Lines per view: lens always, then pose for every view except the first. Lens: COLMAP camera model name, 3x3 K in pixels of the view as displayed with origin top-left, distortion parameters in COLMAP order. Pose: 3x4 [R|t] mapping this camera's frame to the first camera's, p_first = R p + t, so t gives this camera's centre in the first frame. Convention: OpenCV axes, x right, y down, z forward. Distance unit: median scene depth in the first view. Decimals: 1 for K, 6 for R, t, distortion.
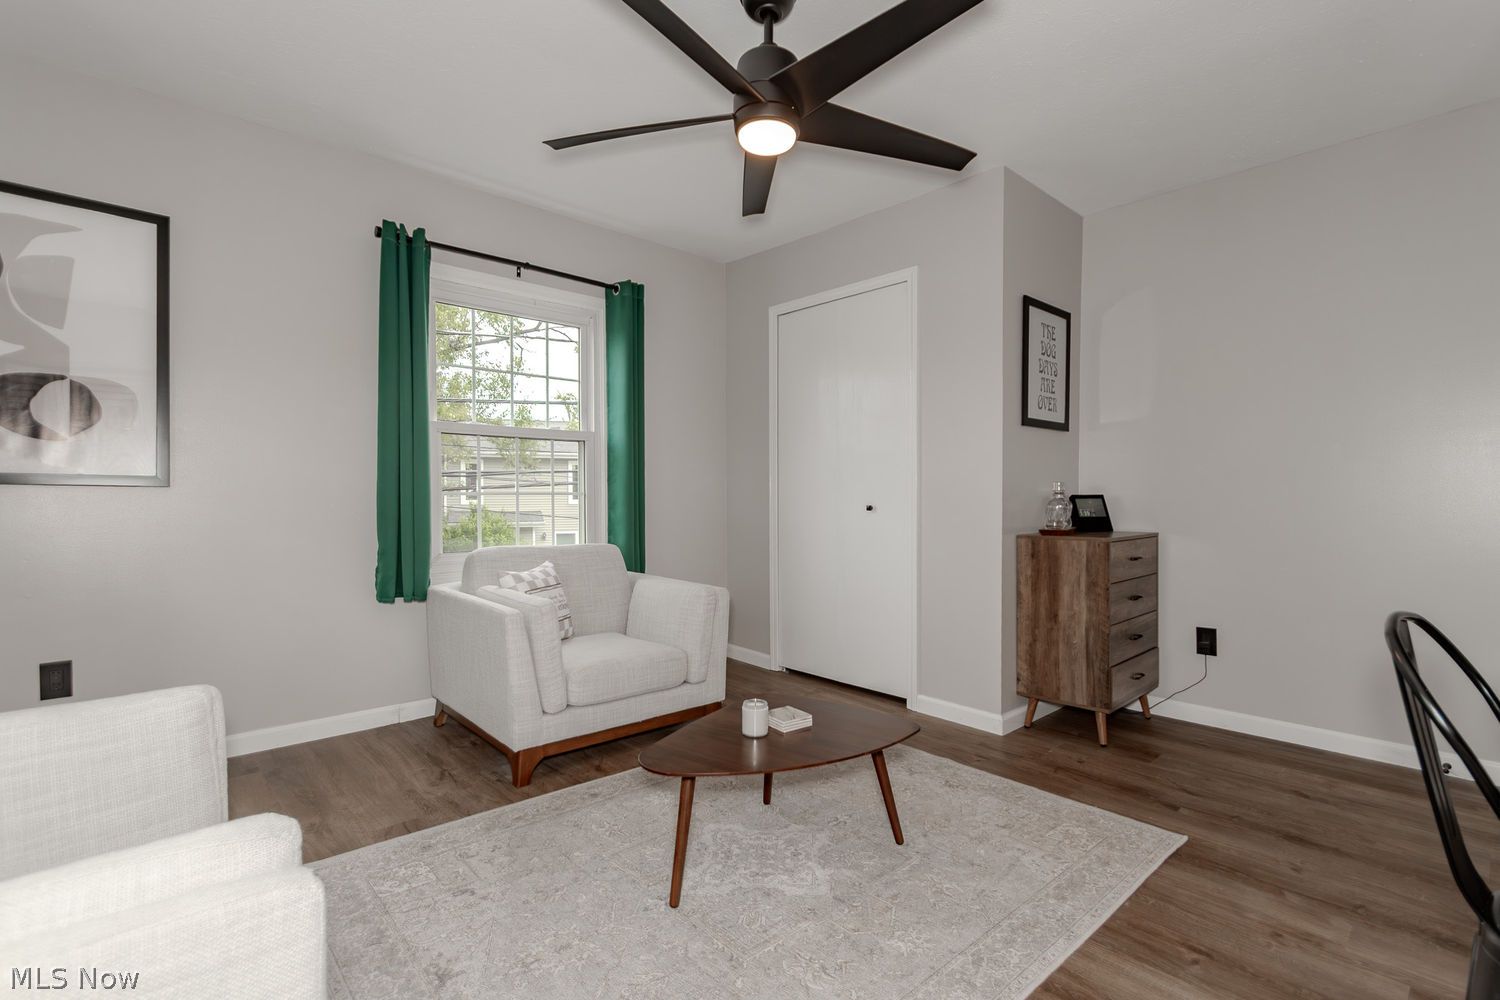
lens RADIAL K [[701.7, 0, 754.9], [0, 701.7, 502.8], [0, 0, 1]] dist [0.010398, -0.007213]
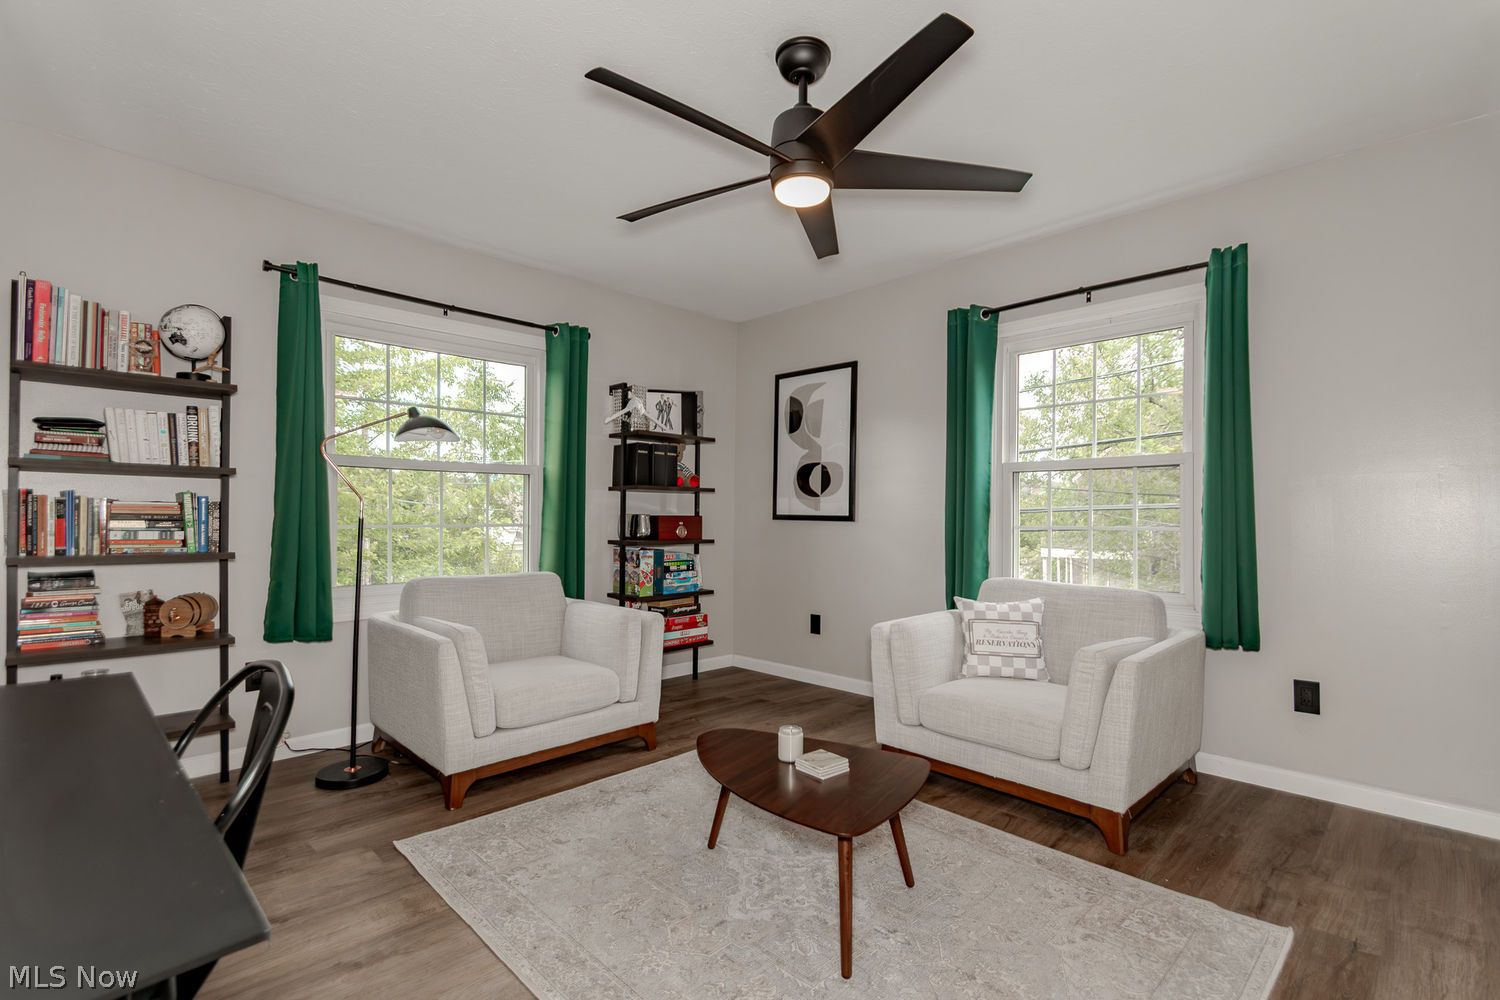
lens RADIAL K [[701.7, 0, 755.1], [0, 701.7, 503.8], [0, 0, 1]] dist [0.010398, -0.007213]
pose [[0.033419, -0.026454, -0.999091, 0.724948], [-0.022243, 0.999382, -0.027206, -0.012329], [0.999194, 0.023132, 0.032810, 0.628171]]
